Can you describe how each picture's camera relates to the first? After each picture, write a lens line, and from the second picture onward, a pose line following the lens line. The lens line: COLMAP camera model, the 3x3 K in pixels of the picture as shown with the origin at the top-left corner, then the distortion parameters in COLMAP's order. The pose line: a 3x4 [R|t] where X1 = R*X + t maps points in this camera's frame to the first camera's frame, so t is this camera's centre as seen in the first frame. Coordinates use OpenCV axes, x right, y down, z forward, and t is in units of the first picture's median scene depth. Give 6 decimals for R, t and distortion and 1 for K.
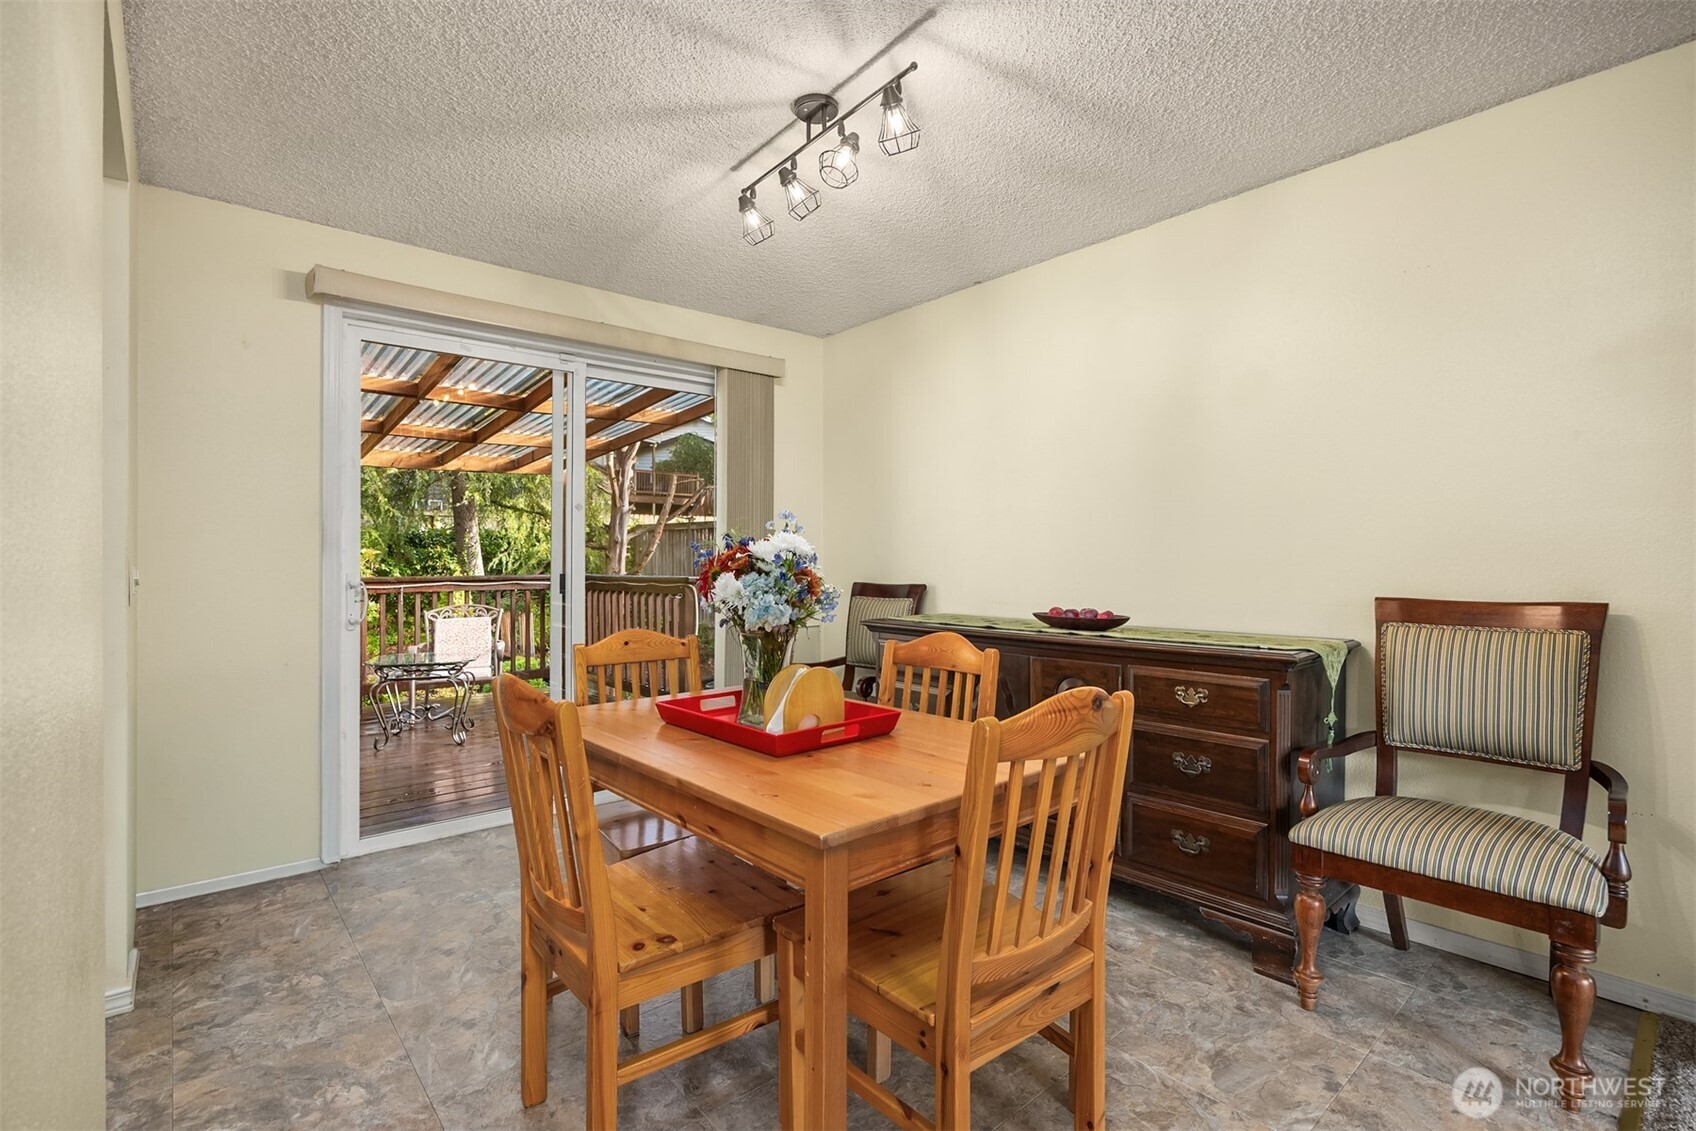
lens RADIAL K [[780.7, 0, 852.2], [0, 780.7, 564.2], [0, 0, 1]] dist [-0.004670, 0.000316]
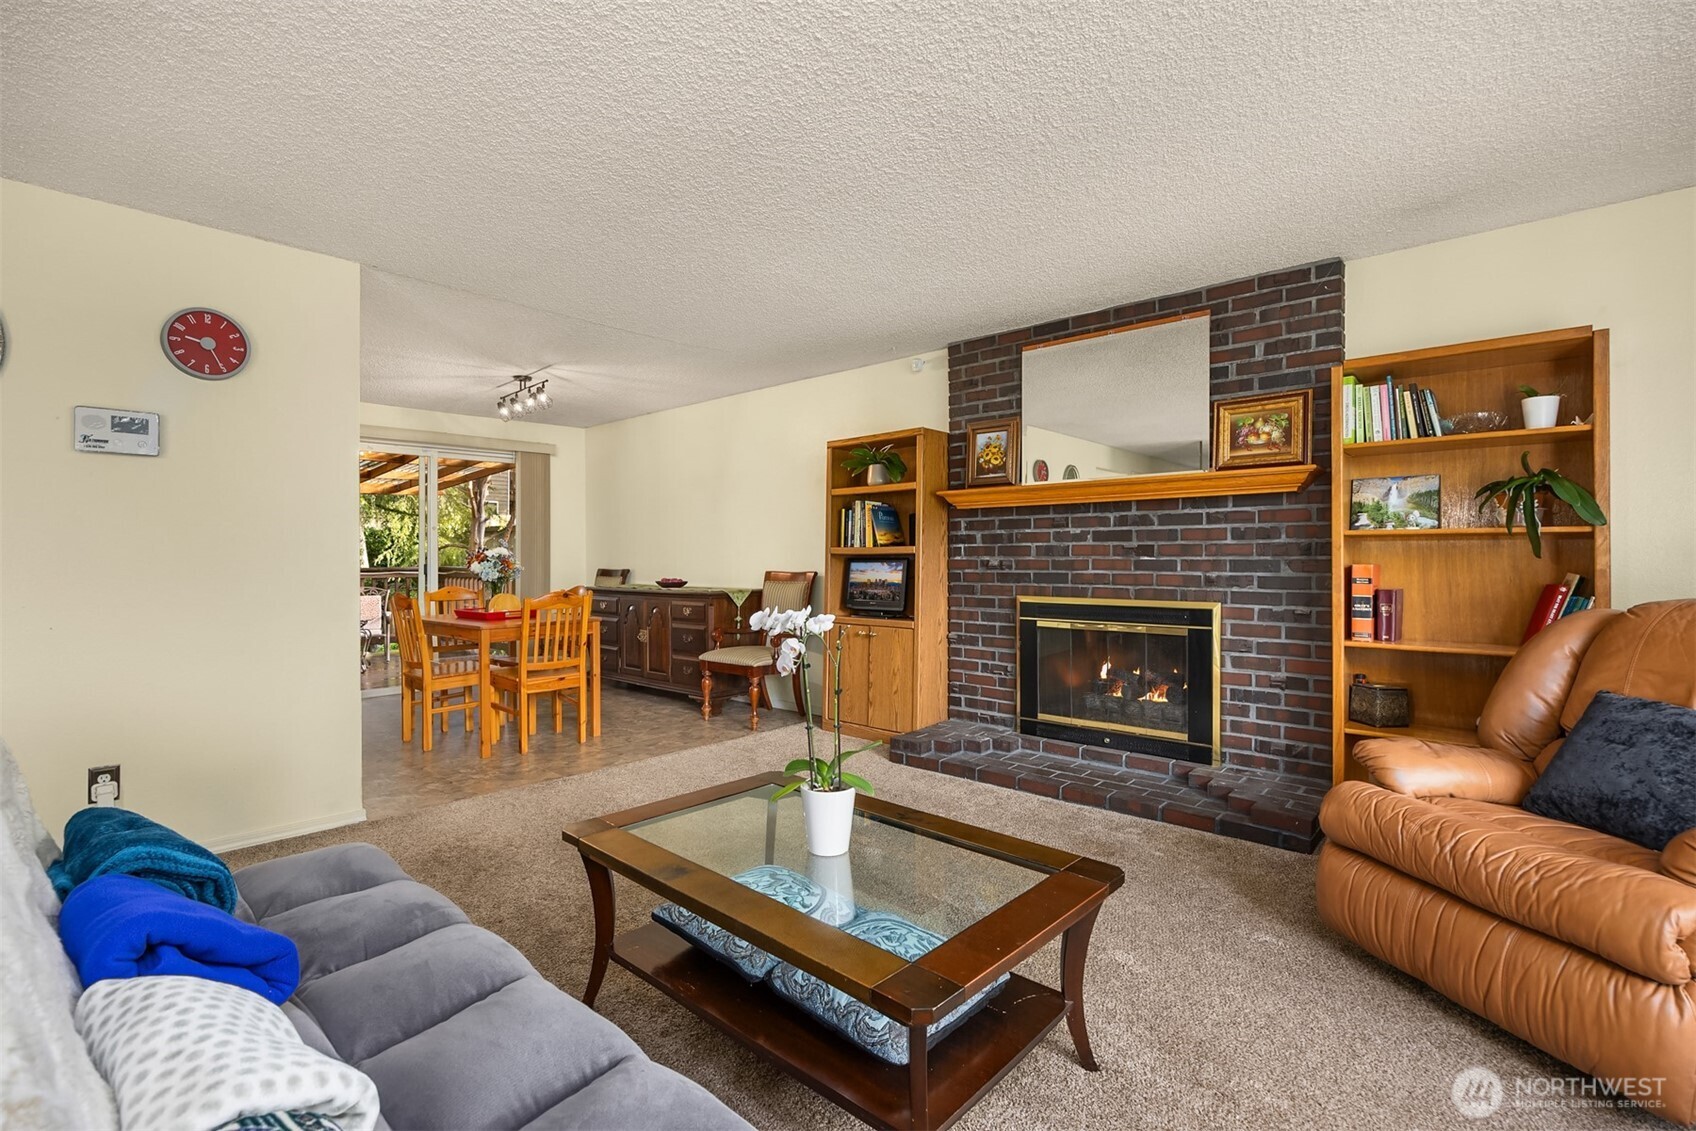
lens RADIAL K [[780.7, 0, 843.7], [0, 780.7, 566.2], [0, 0, 1]] dist [-0.004670, 0.000316]
pose [[0.993791, -0.003880, 0.111196, 0.360602], [0.002908, 0.999956, 0.008903, 0.002809], [-0.111226, -0.008524, 0.993759, -0.835498]]
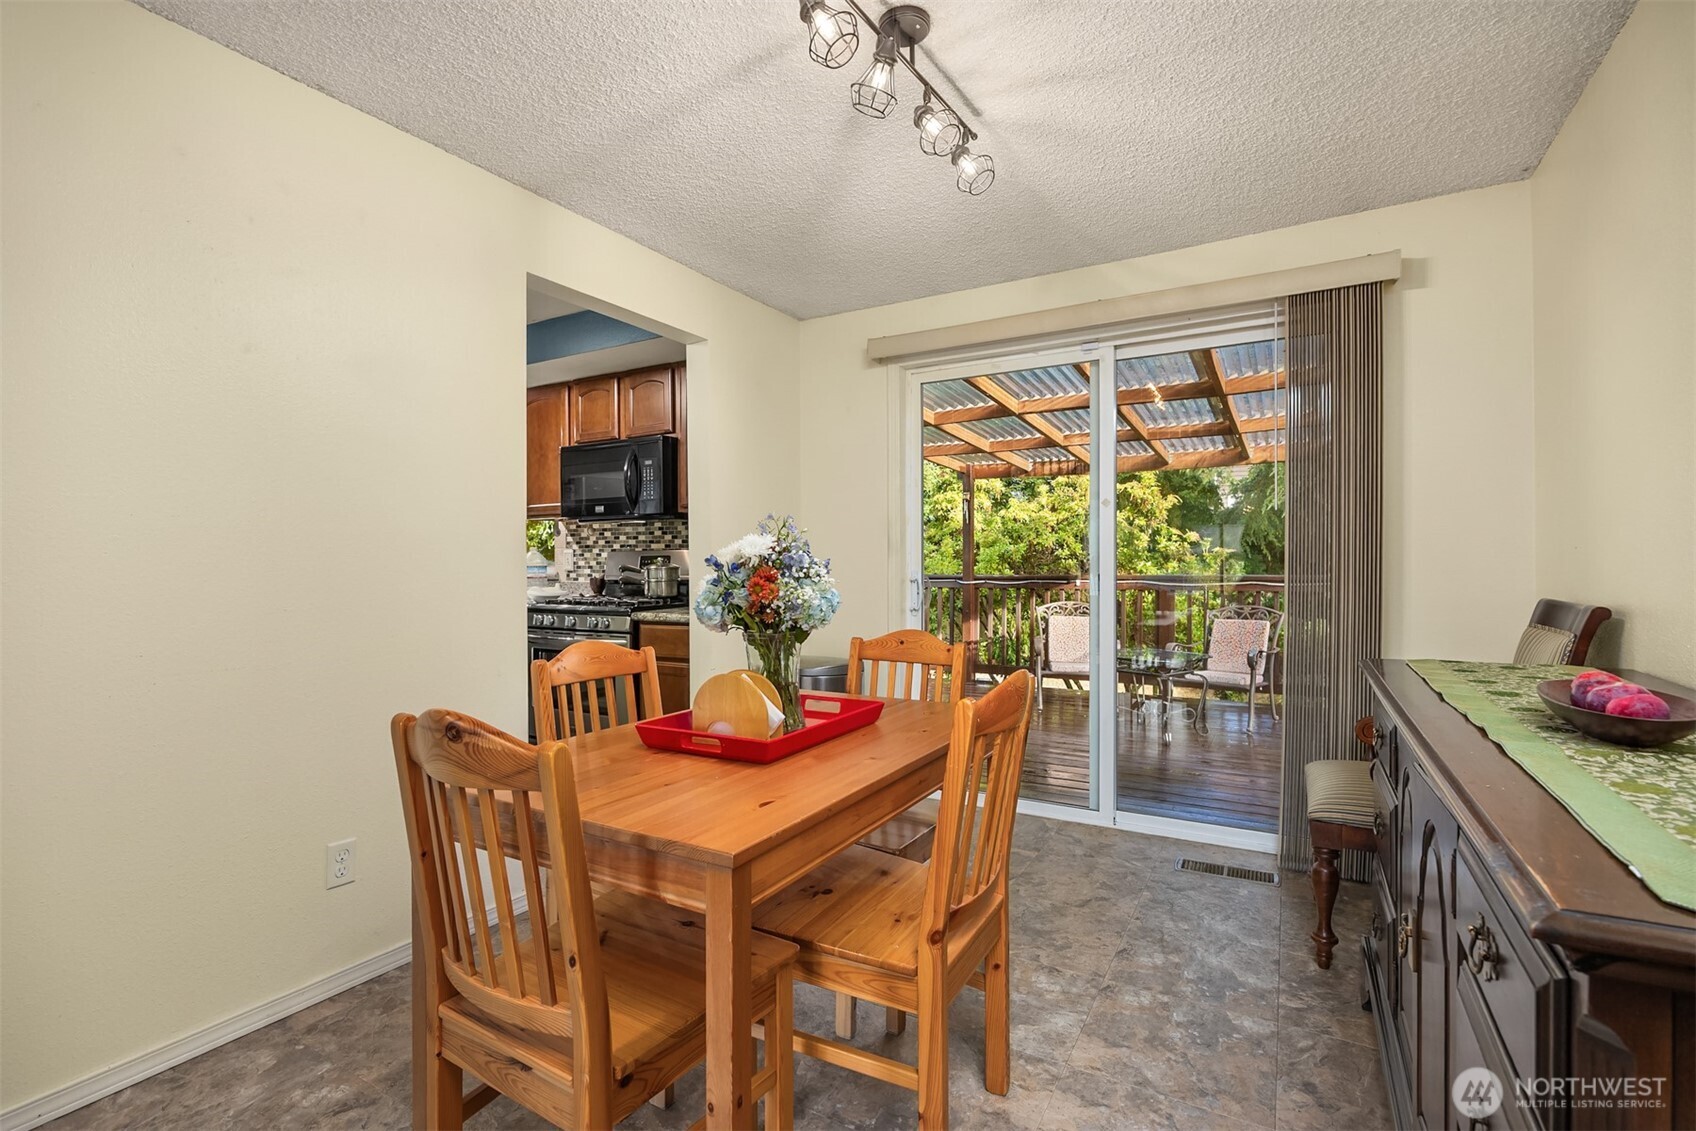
lens RADIAL K [[780.7, 0, 849.7], [0, 780.7, 565.5], [0, 0, 1]] dist [-0.004670, 0.000316]
pose [[0.332945, 0.004018, -0.942938, 0.364225], [0.000491, 0.999990, 0.004434, -0.003055], [0.942946, -0.001939, 0.332939, 0.346680]]
